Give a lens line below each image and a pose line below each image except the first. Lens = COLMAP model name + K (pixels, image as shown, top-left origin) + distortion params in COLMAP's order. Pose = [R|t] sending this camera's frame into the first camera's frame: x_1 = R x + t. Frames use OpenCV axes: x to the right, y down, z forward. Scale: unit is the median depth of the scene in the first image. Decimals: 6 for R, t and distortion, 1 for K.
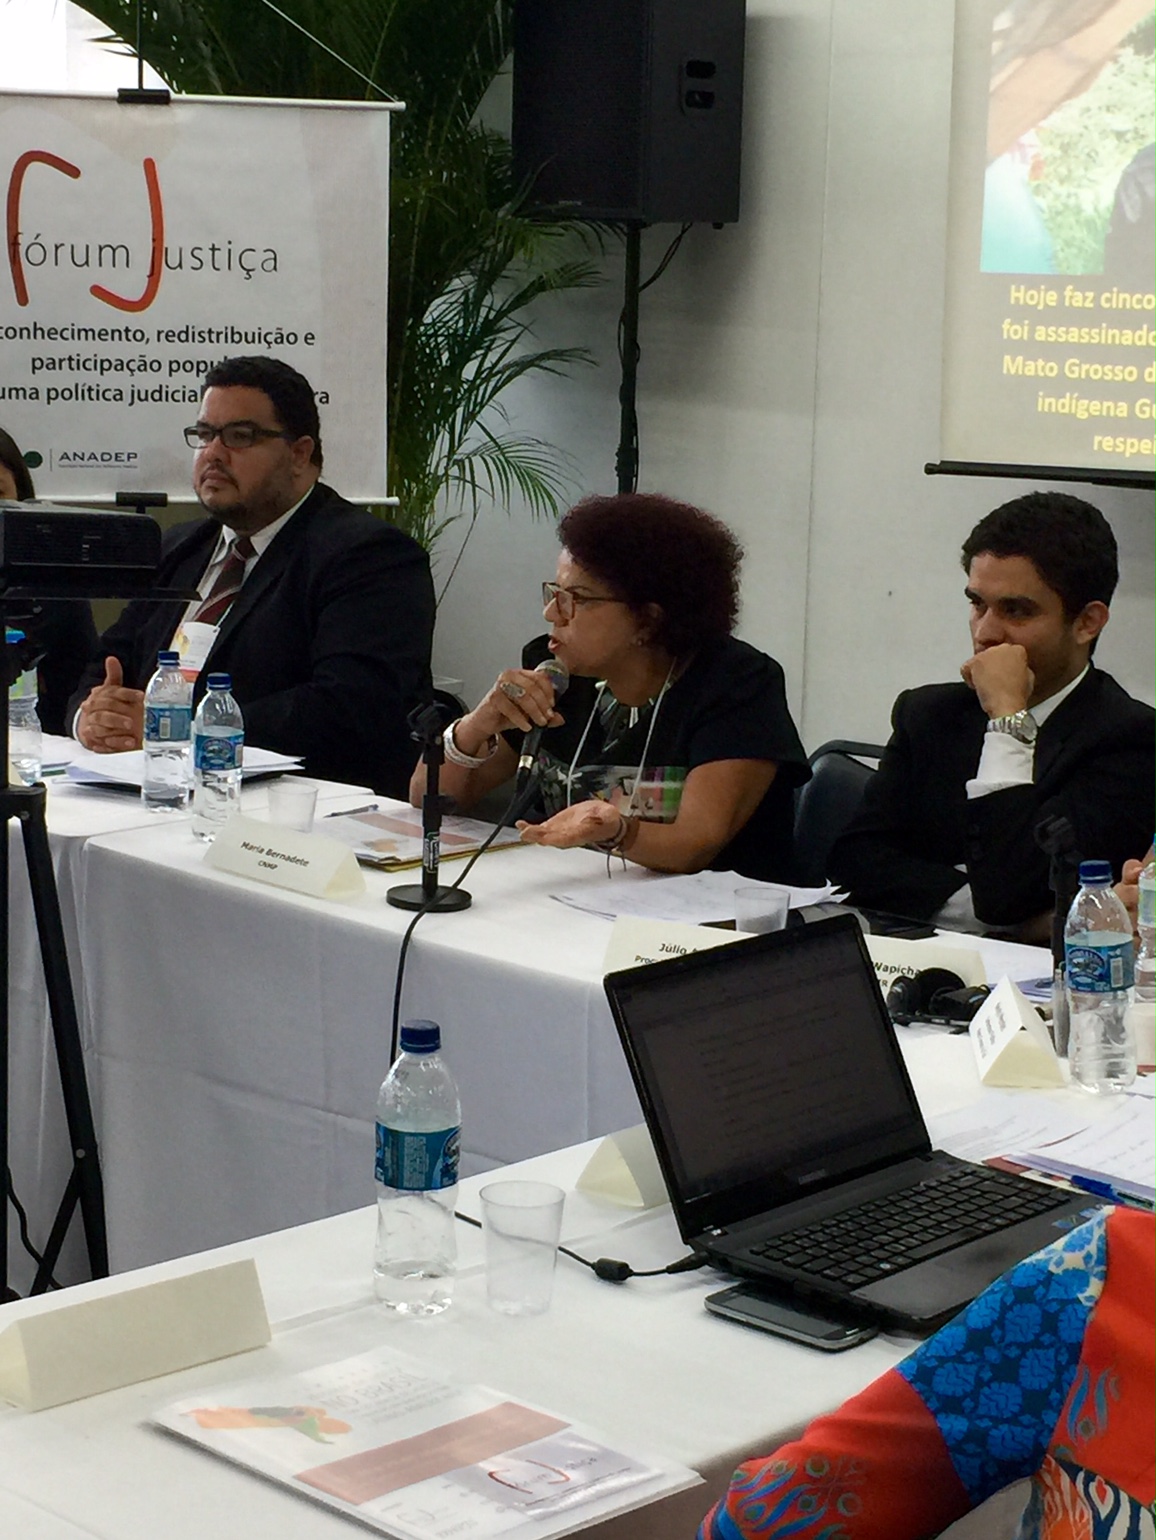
lens RADIAL K [[2865.2, 0, 578.8], [0, 2865.2, 768.7], [0, 0, 1]] dist [-0.041097, 0.000000]
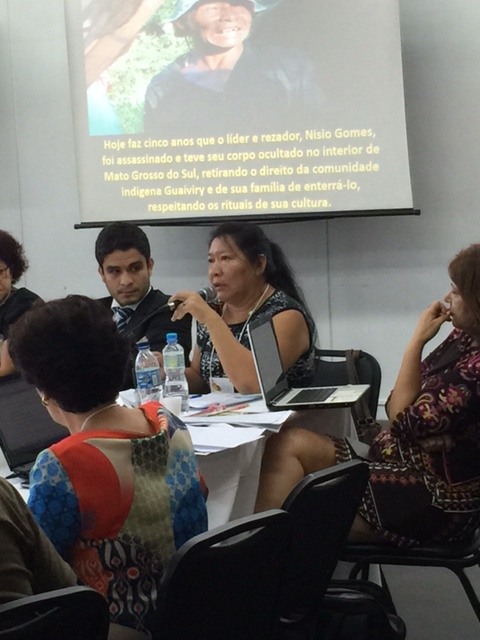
lens RADIAL K [[1697.8, 0, 240.2], [0, 1697.8, 319.7], [0, 0, 1]] dist [0.061363, 0.000000]
pose [[0.973311, -0.099706, 0.206700, -0.032514], [0.112561, 0.992316, -0.051364, 0.048937], [-0.199990, 0.073260, 0.977055, -0.302979]]
